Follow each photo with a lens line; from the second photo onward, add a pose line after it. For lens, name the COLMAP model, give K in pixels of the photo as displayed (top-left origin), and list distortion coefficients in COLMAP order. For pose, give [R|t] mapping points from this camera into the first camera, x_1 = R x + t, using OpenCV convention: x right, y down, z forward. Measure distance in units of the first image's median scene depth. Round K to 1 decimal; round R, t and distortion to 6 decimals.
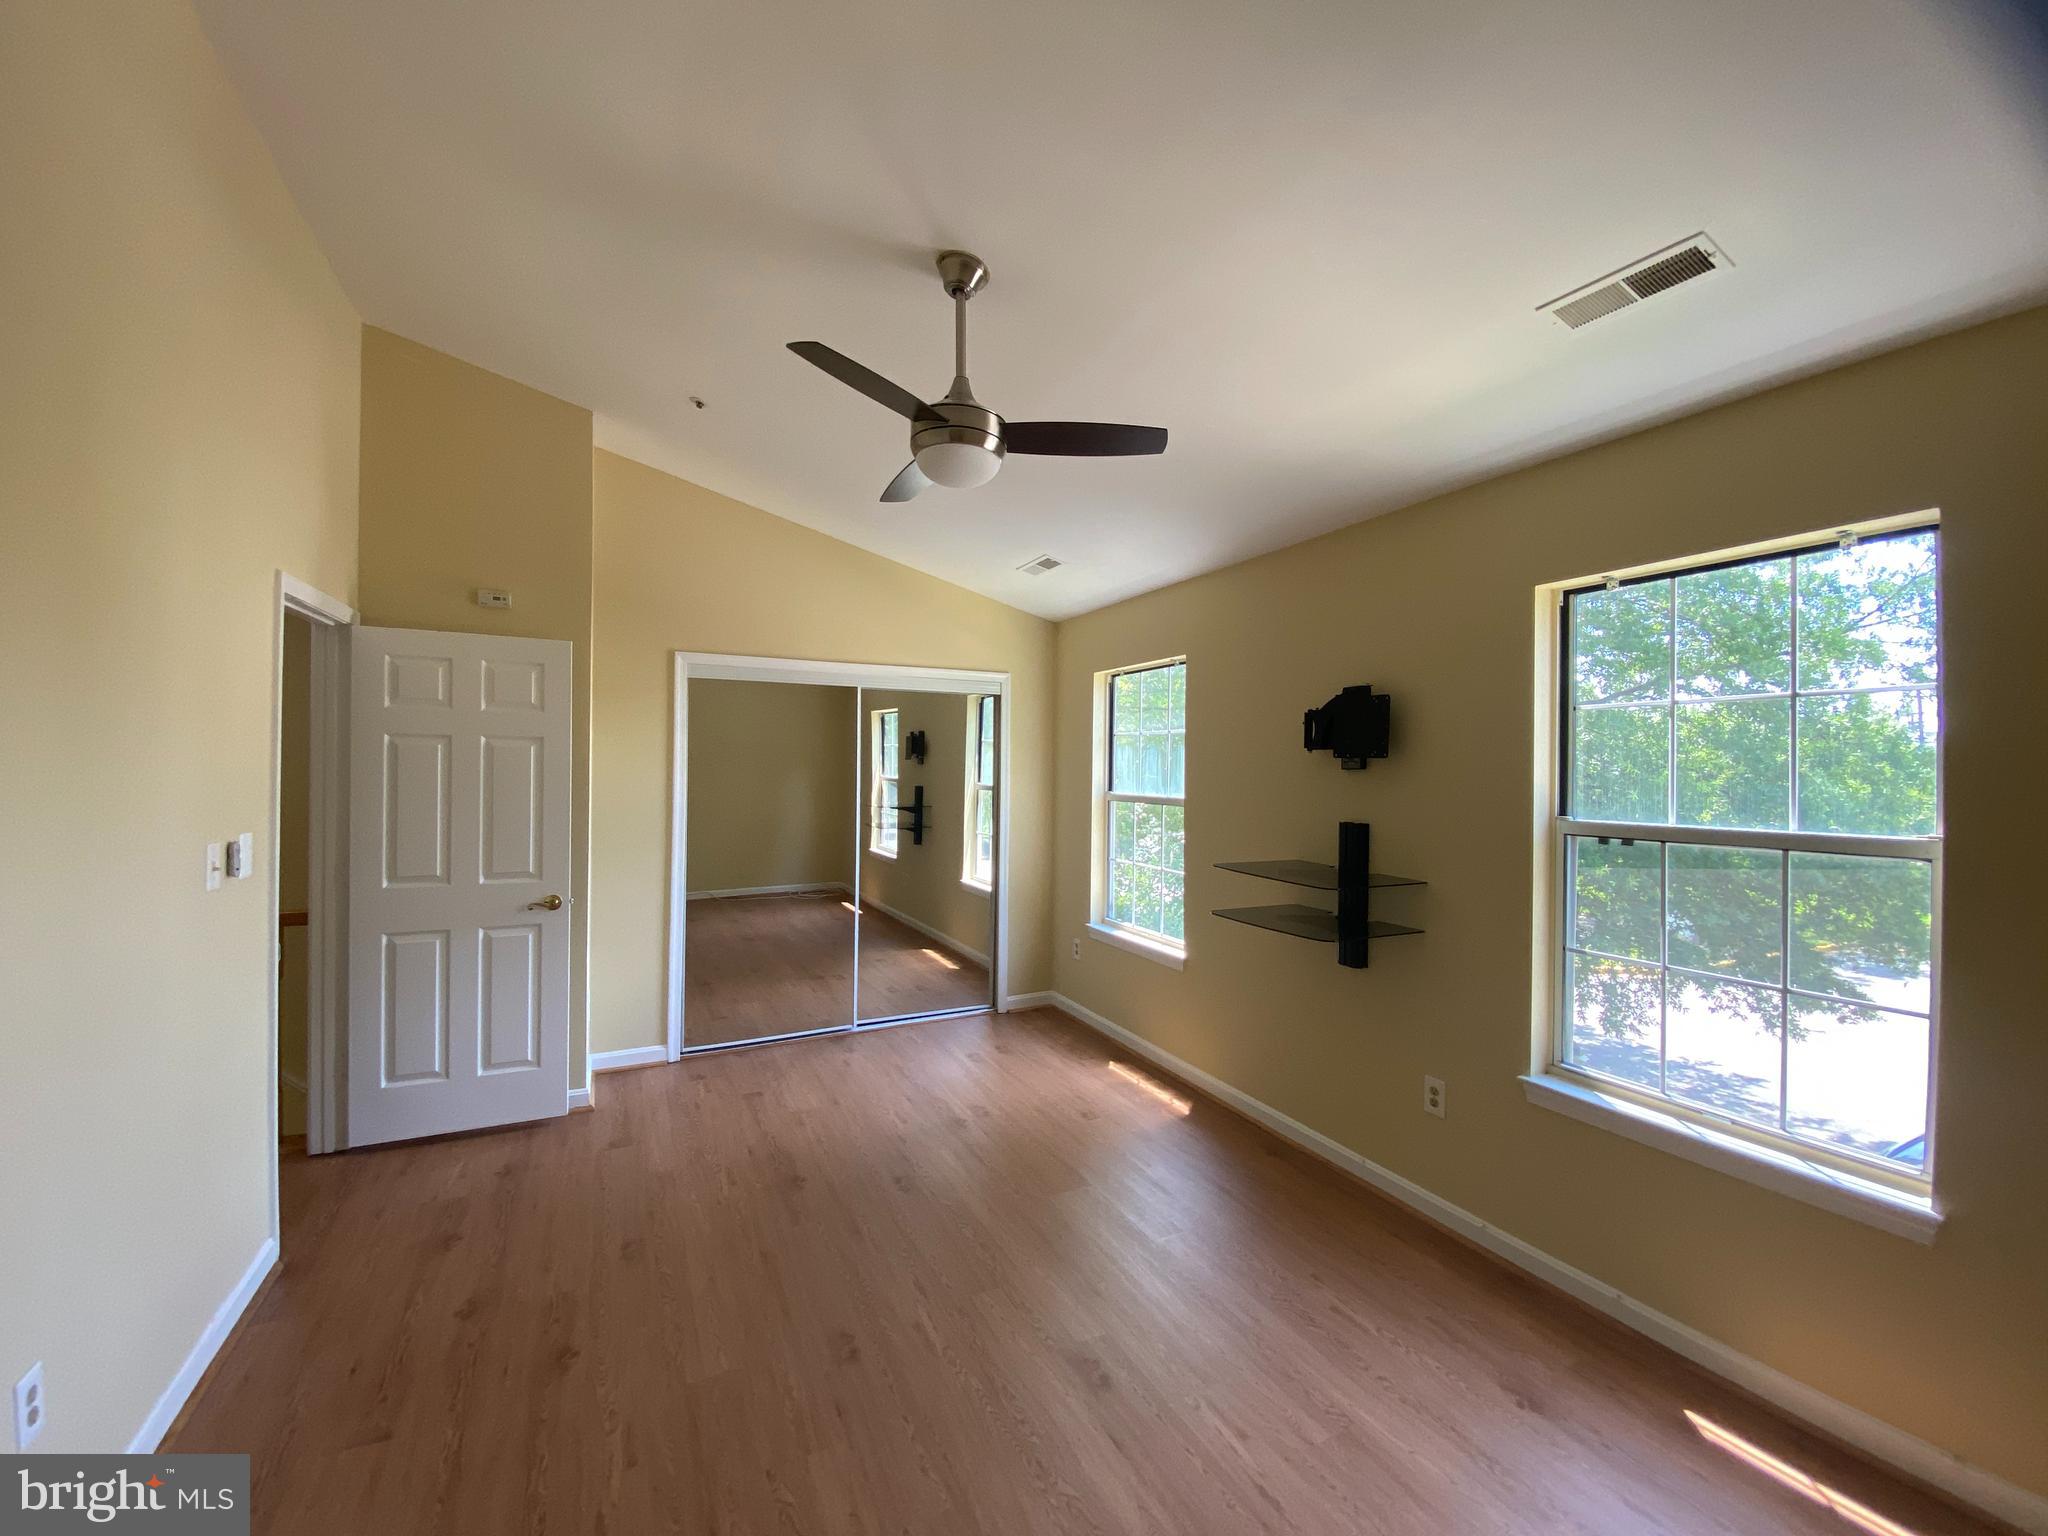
lens RADIAL K [[826.1, 0, 1015.8], [0, 826.1, 764.0], [0, 0, 1]] dist [0.001389, -0.021328]
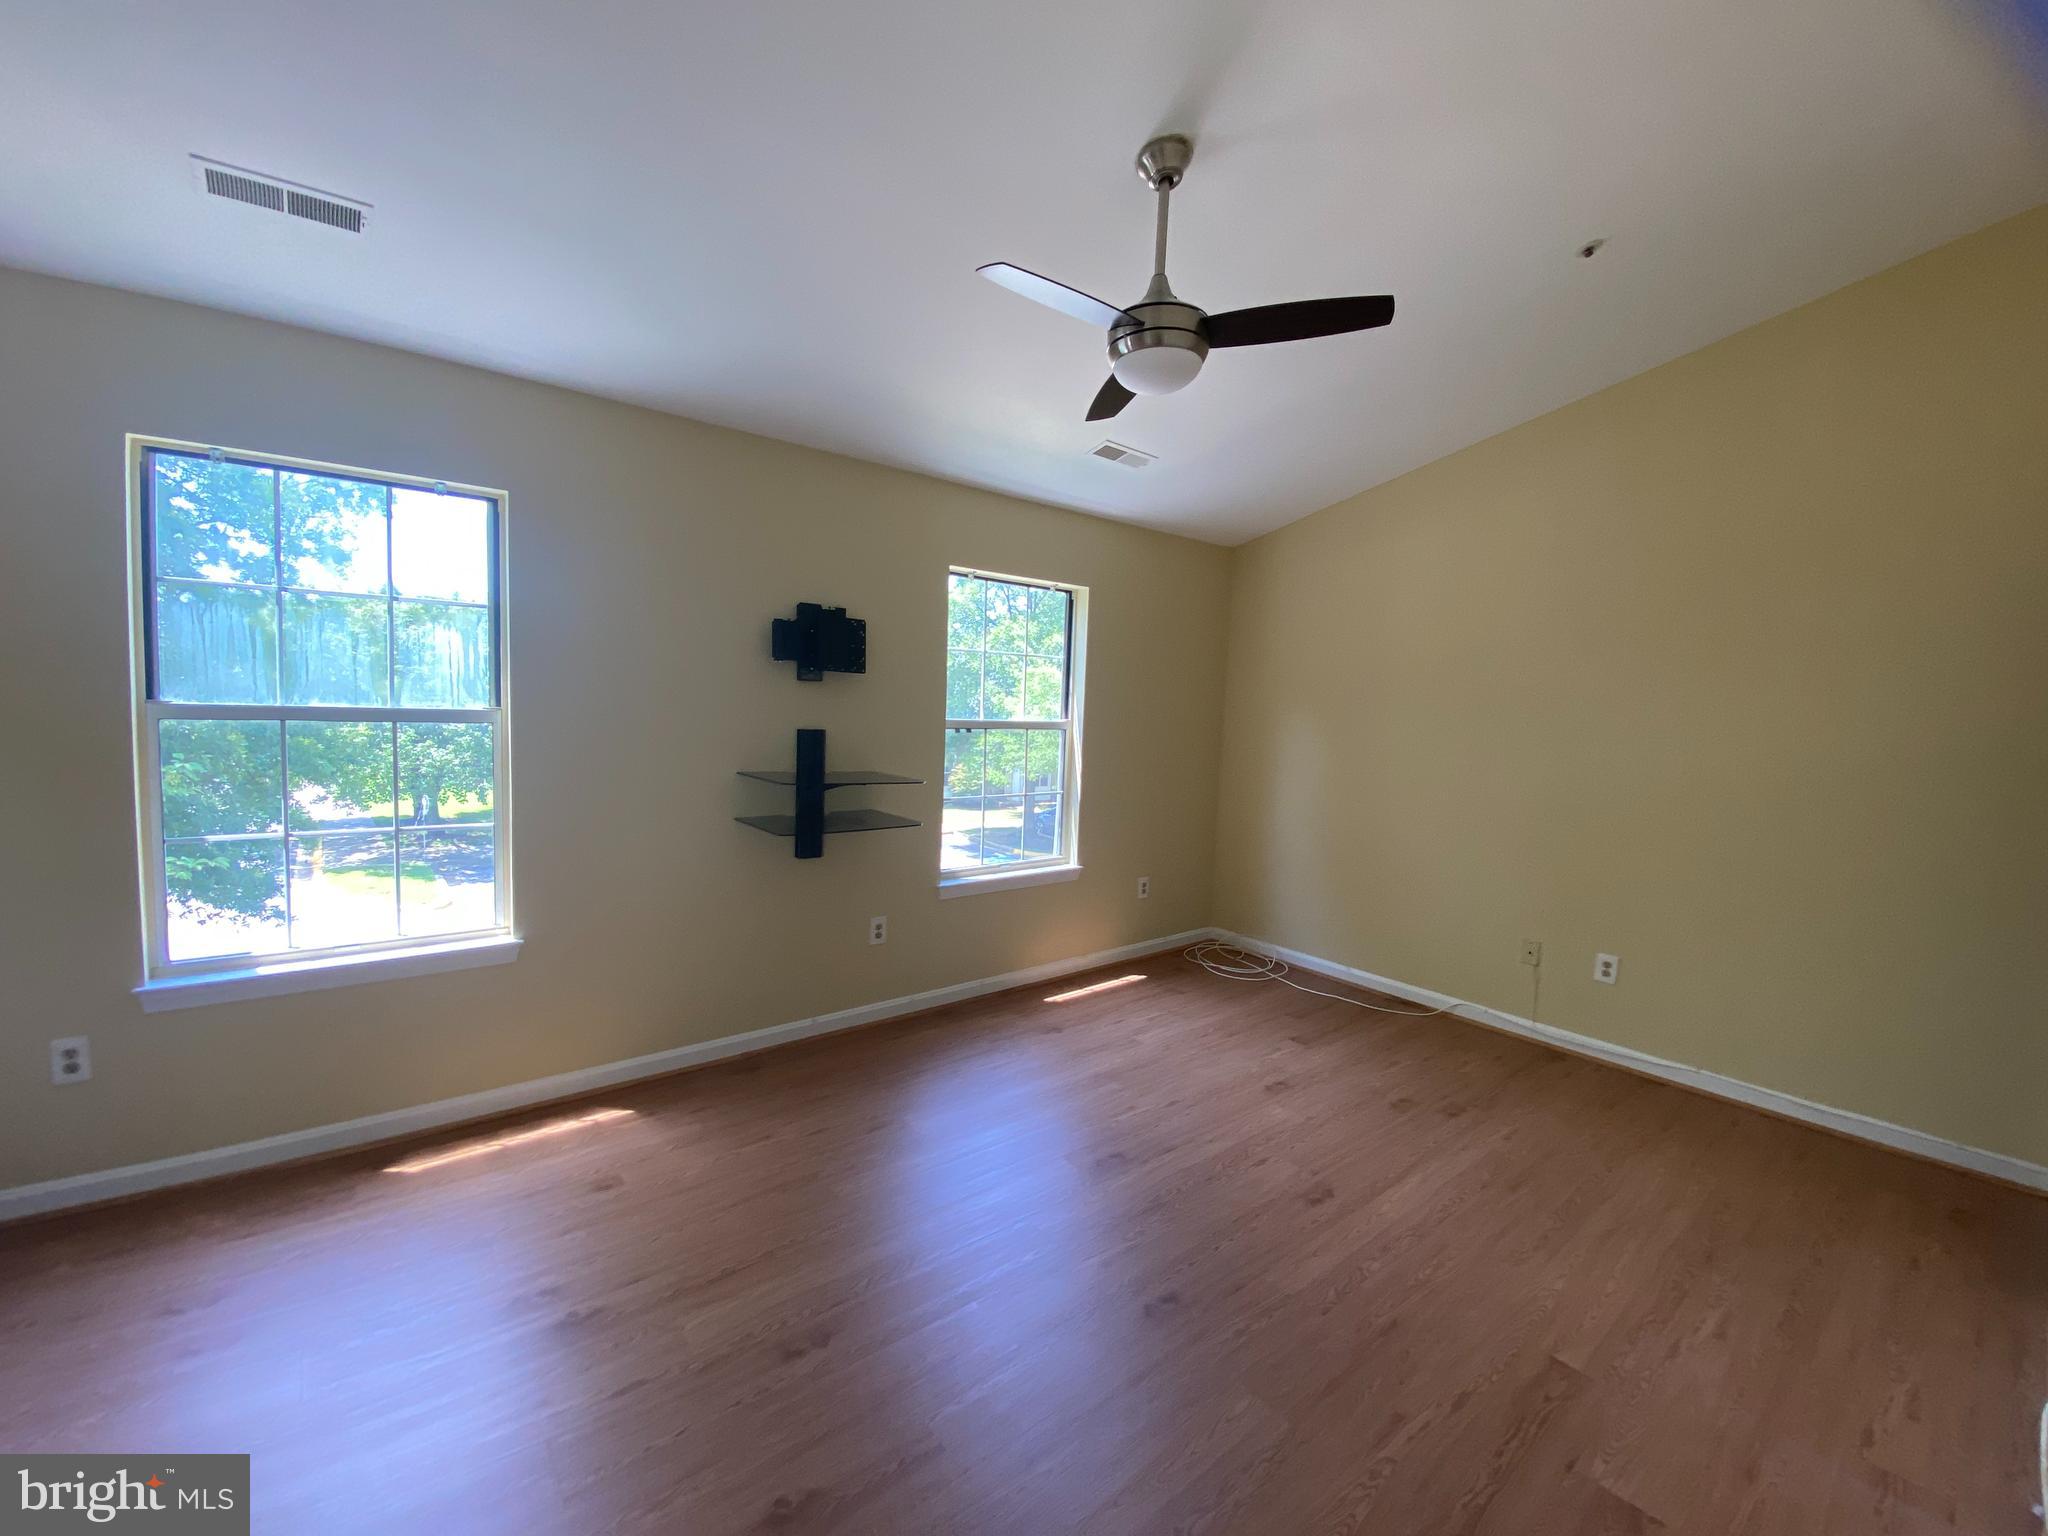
lens RADIAL K [[826.1, 0, 1015.8], [0, 826.1, 764.0], [0, 0, 1]] dist [0.001389, -0.021328]
pose [[-0.244161, -0.098819, 0.964687, -0.726168], [-0.049234, 0.994775, 0.089440, 0.004703], [-0.968484, -0.025657, -0.247750, 1.010426]]
